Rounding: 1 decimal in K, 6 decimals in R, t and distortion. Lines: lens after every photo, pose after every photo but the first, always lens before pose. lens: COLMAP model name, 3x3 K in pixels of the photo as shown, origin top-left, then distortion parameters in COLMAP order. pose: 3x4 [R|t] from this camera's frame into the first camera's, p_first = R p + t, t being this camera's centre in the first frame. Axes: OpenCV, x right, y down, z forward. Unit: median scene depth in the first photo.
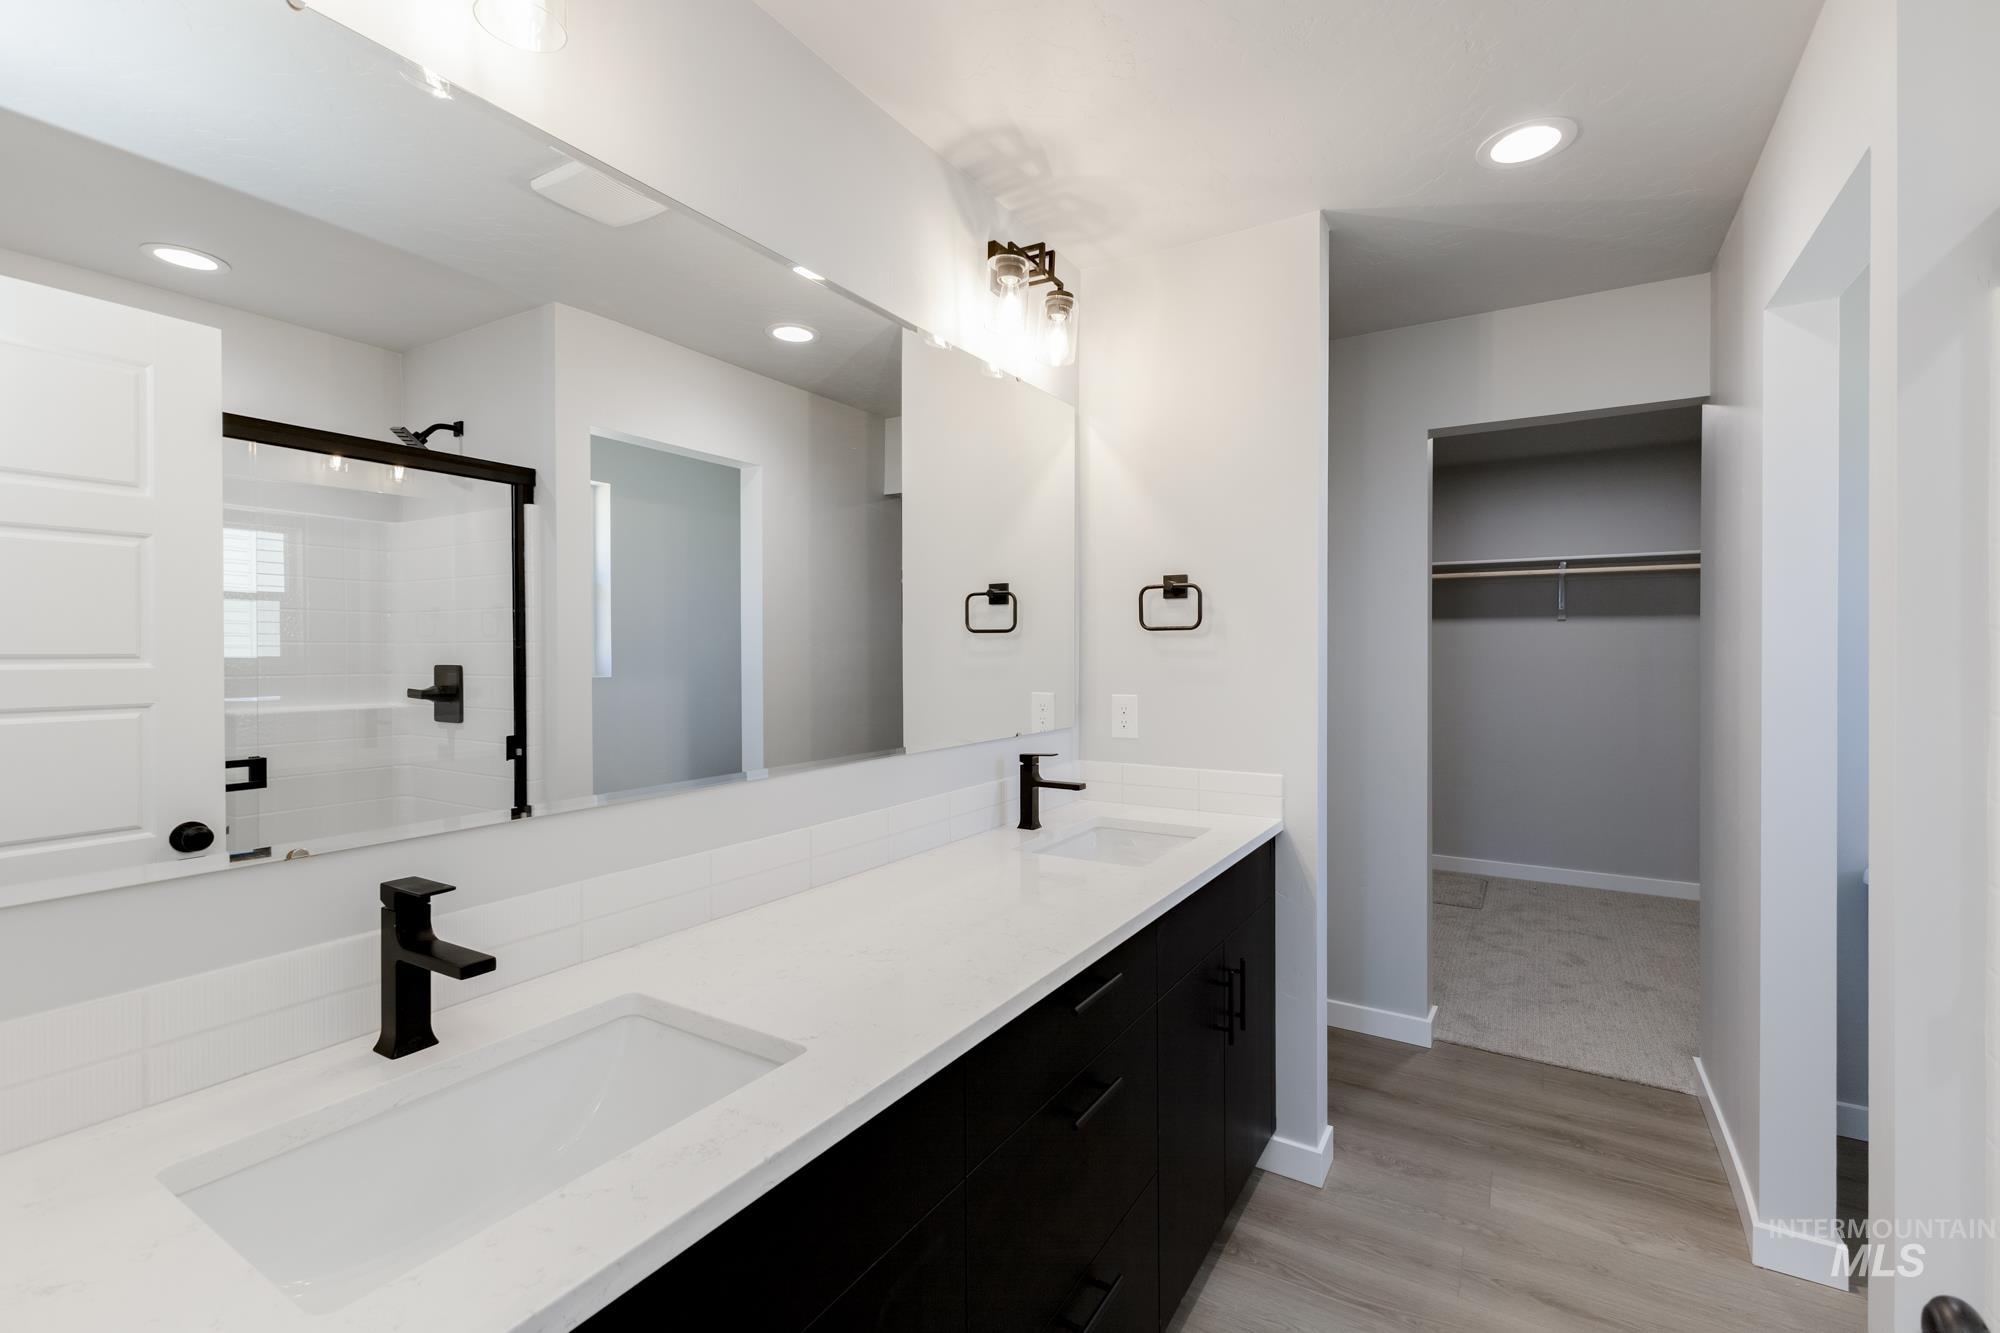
lens RADIAL K [[873.8, 0, 1010.7], [0, 873.8, 659.5], [0, 0, 1]] dist [0.021739, 0.000787]
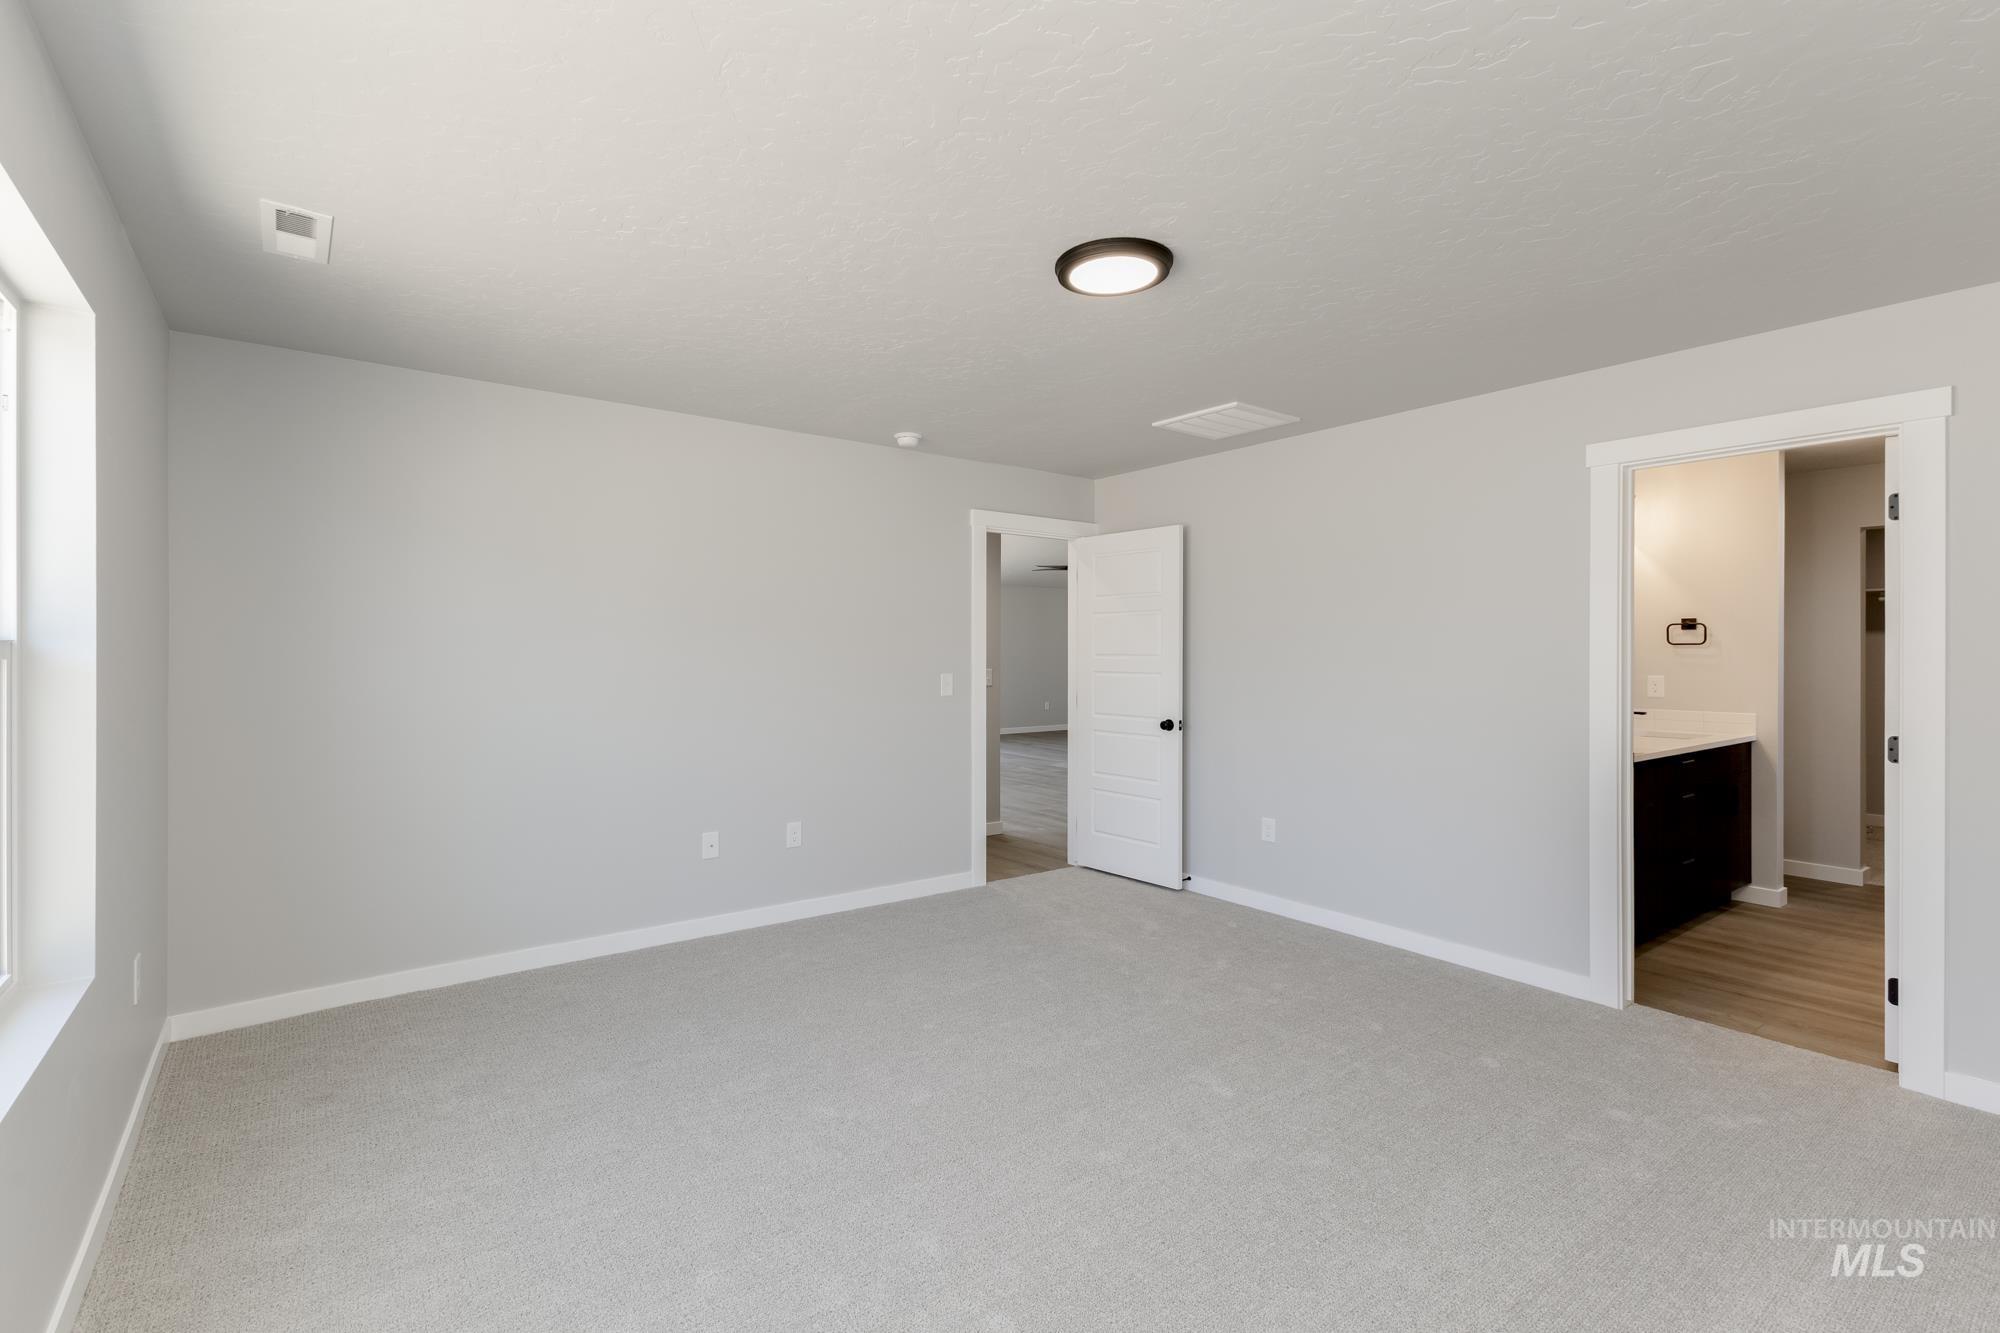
lens RADIAL K [[873.8, 0, 987.1], [0, 873.8, 667.4], [0, 0, 1]] dist [0.021739, 0.000787]
pose [[0.928282, 0.000506, -0.371877, -0.581604], [0.000303, 0.999998, 0.002117, 0.015382], [0.371877, -0.002078, 0.928280, -1.589563]]
